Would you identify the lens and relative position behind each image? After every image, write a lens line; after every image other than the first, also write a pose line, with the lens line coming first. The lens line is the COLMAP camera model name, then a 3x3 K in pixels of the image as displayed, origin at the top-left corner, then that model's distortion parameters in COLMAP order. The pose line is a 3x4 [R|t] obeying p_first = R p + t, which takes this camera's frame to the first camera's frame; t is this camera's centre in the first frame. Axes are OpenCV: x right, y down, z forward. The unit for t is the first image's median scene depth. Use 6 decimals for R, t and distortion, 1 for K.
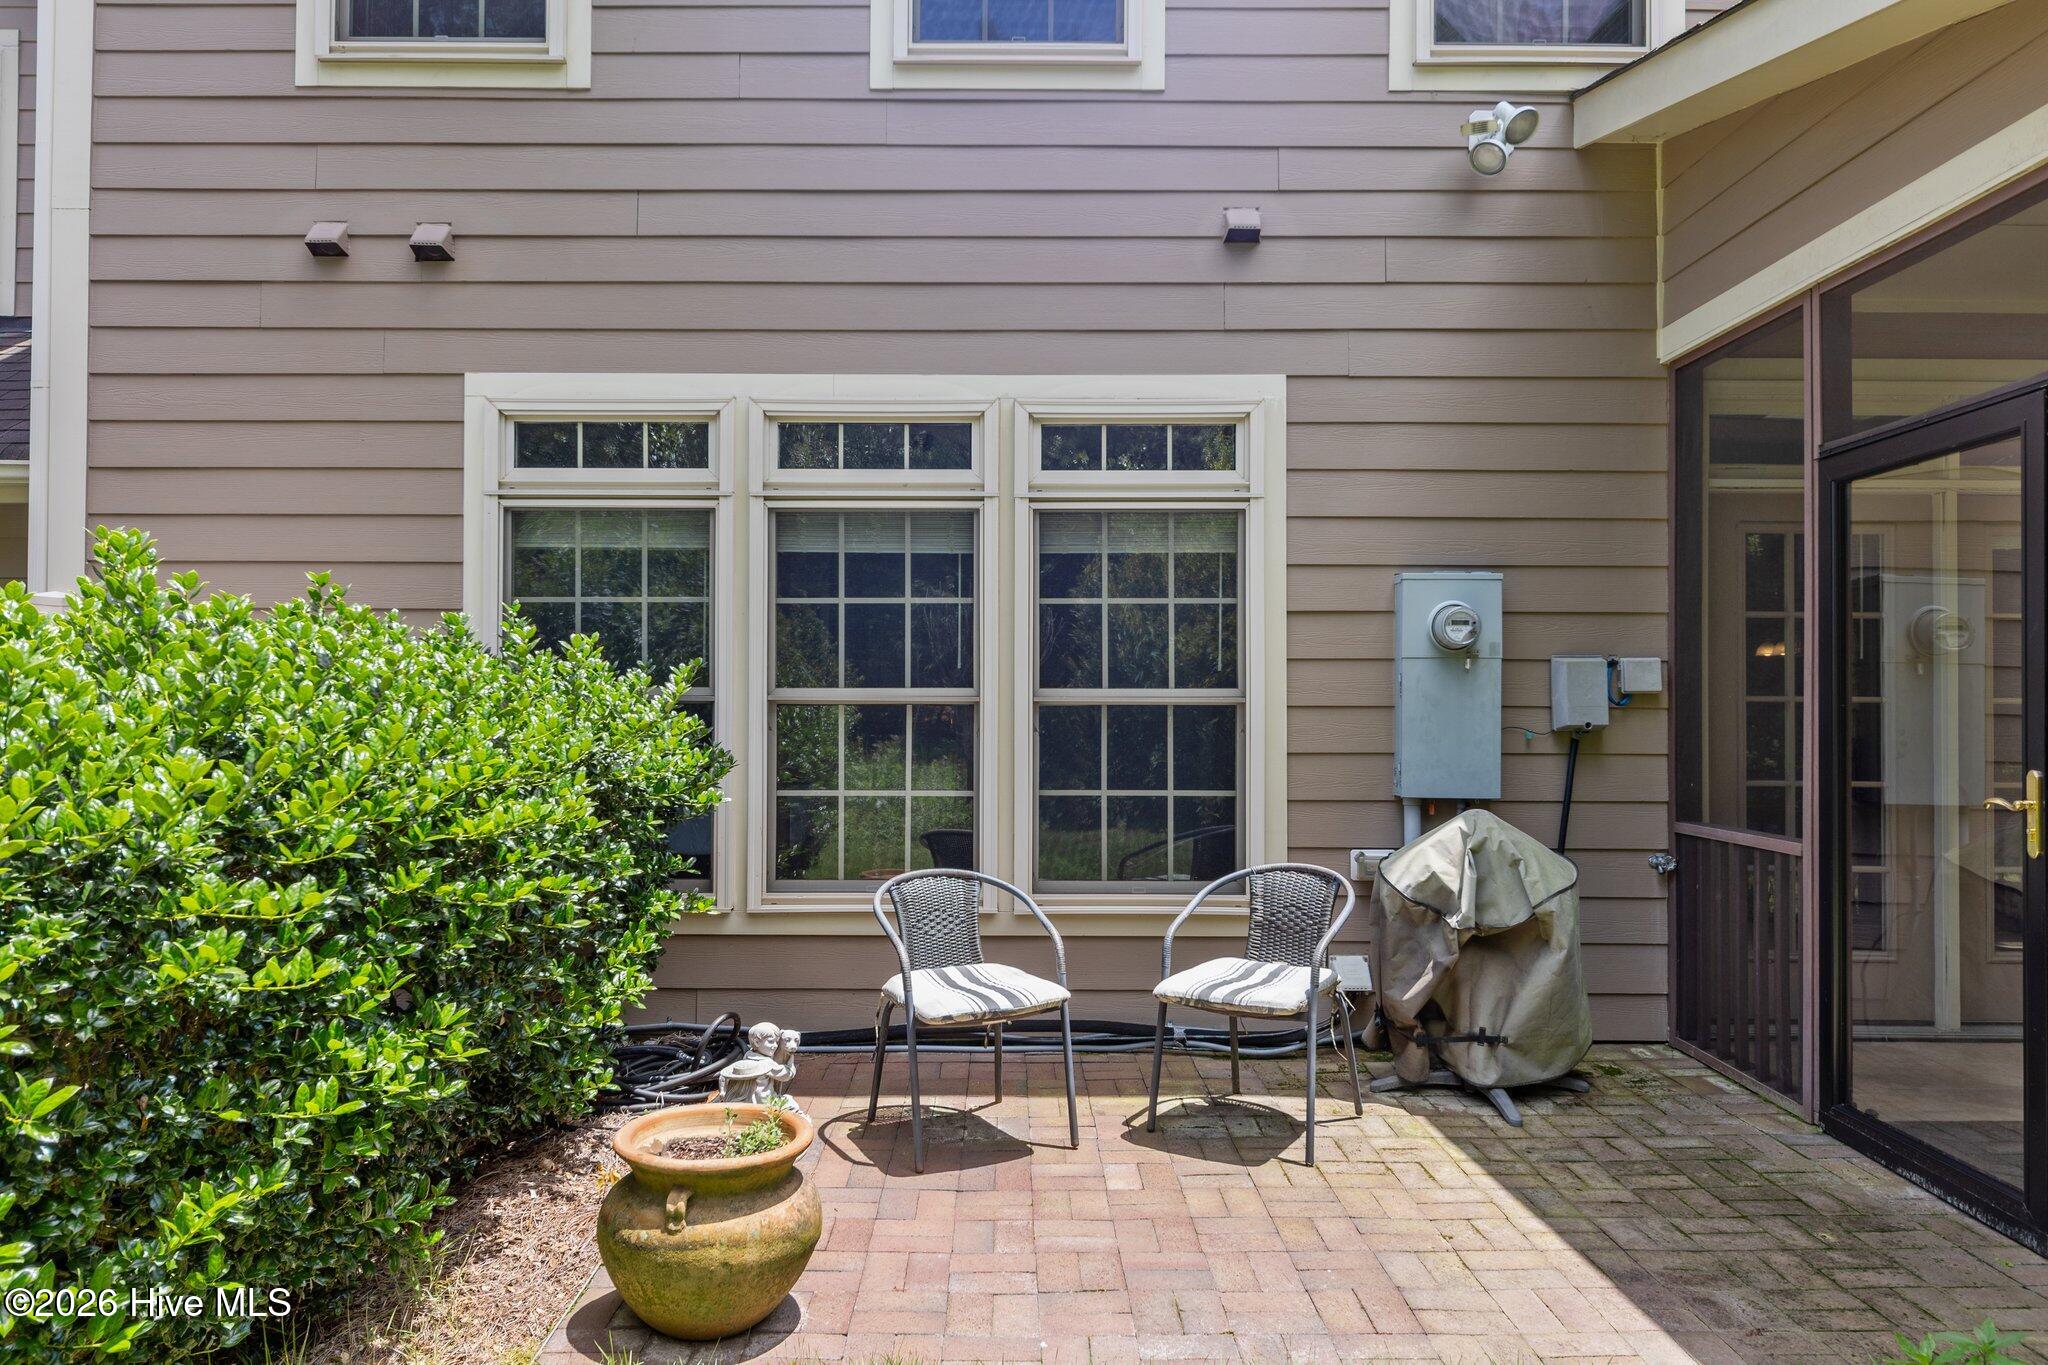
lens RADIAL K [[1334.9, 0, 1024.2], [0, 1334.9, 708.2], [0, 0, 1]] dist [0.029913, -0.034470]
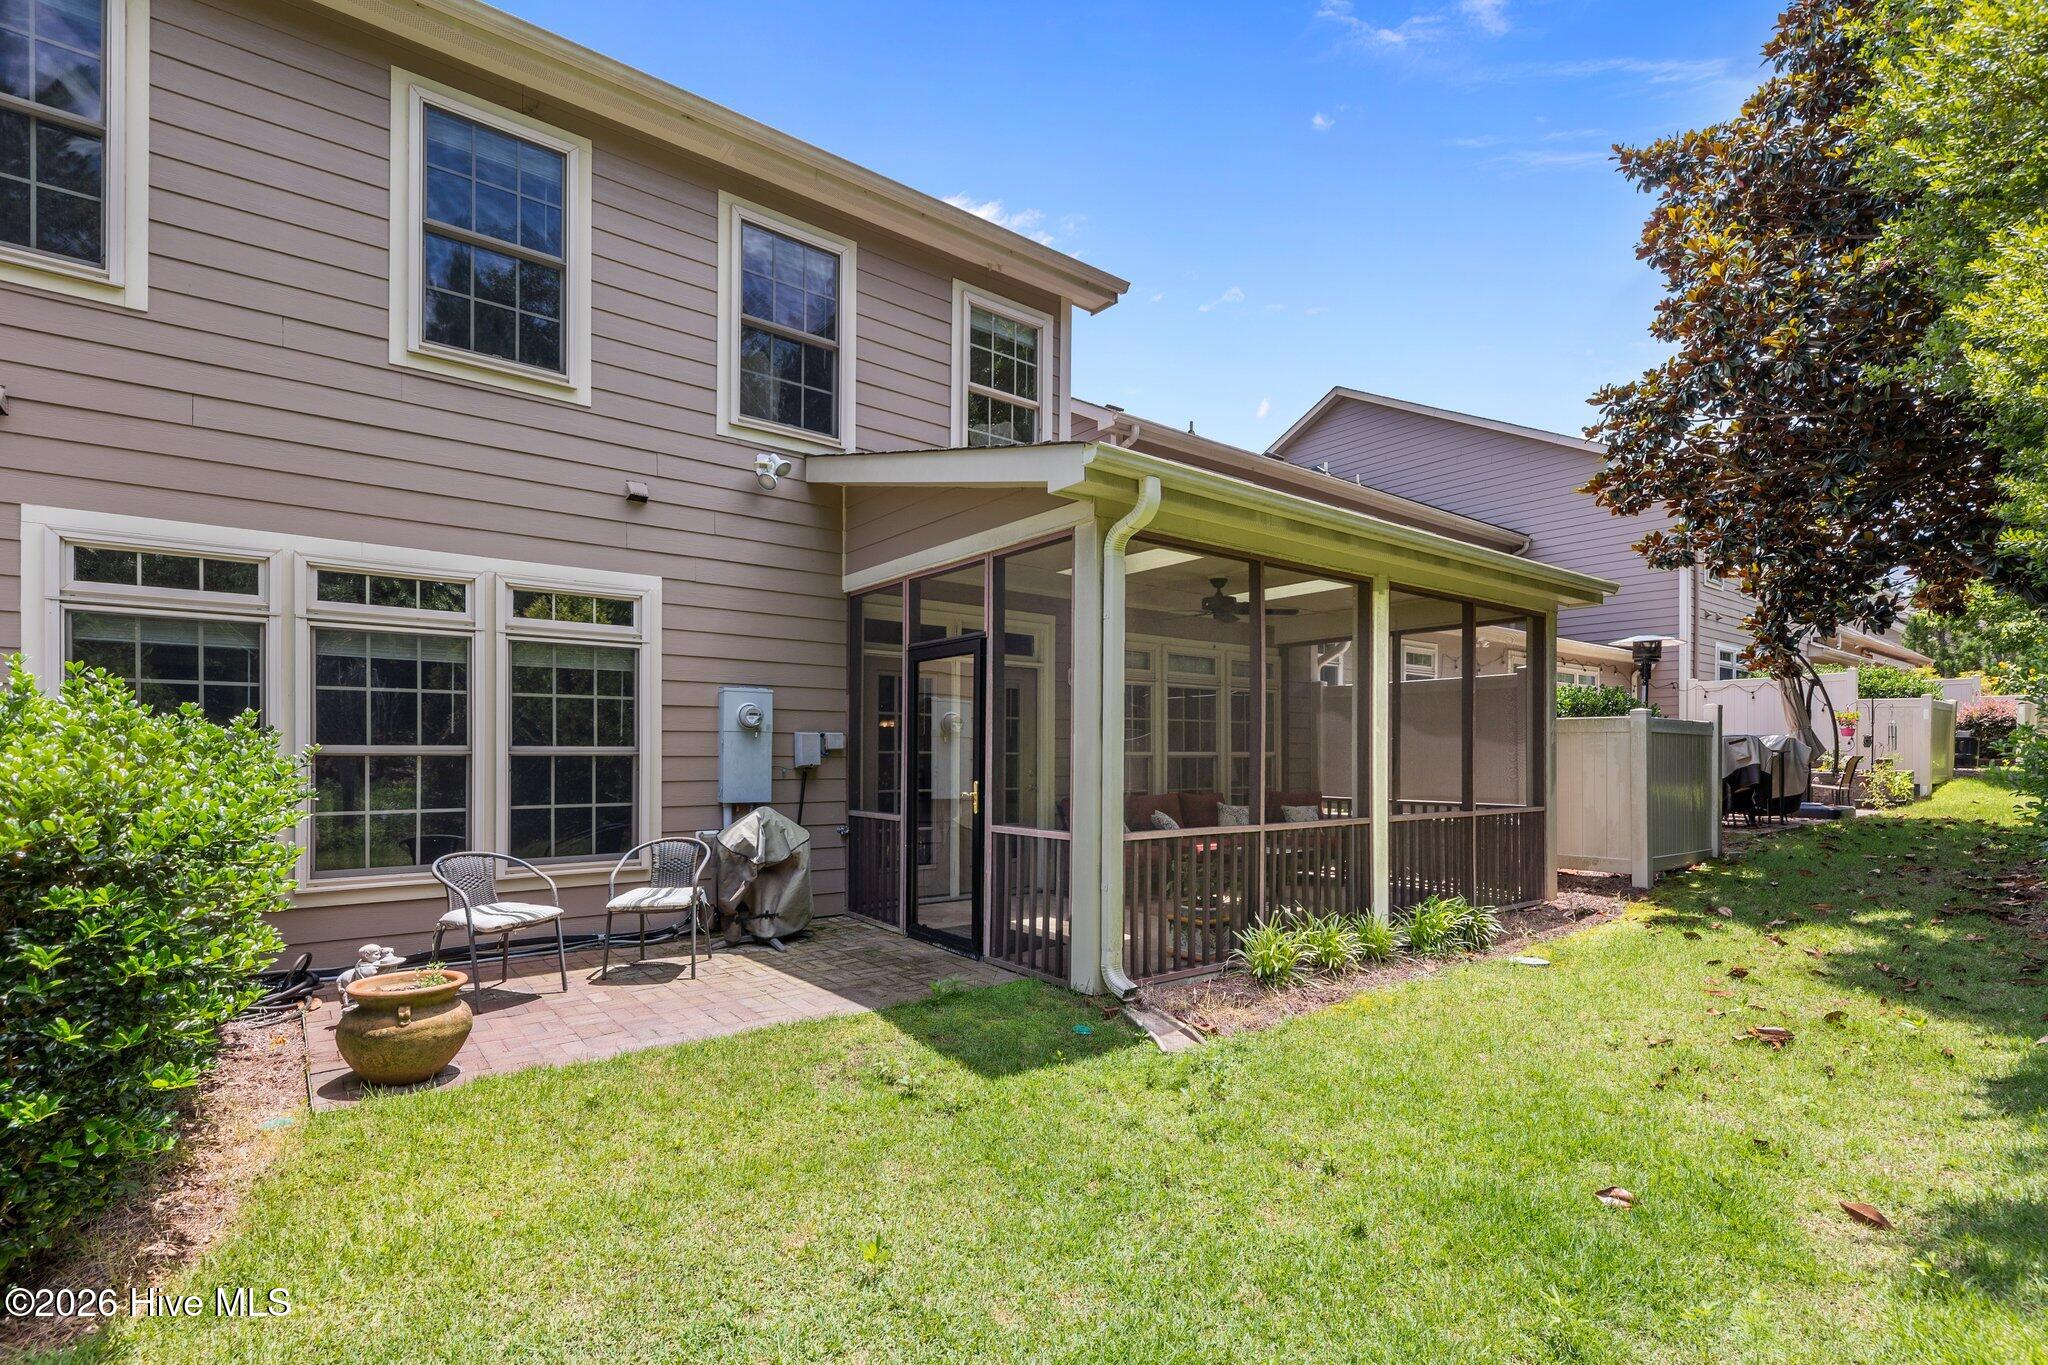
lens RADIAL K [[944.0, 0, 1024.0], [0, 944.0, 682.5], [0, 0, 1]] dist [-0.002394, -0.000451]
pose [[0.792721, 0.044794, 0.607937, -0.214273], [0.000229, 0.997275, -0.073779, -0.006861], [-0.609584, 0.058625, 0.790550, -0.366062]]
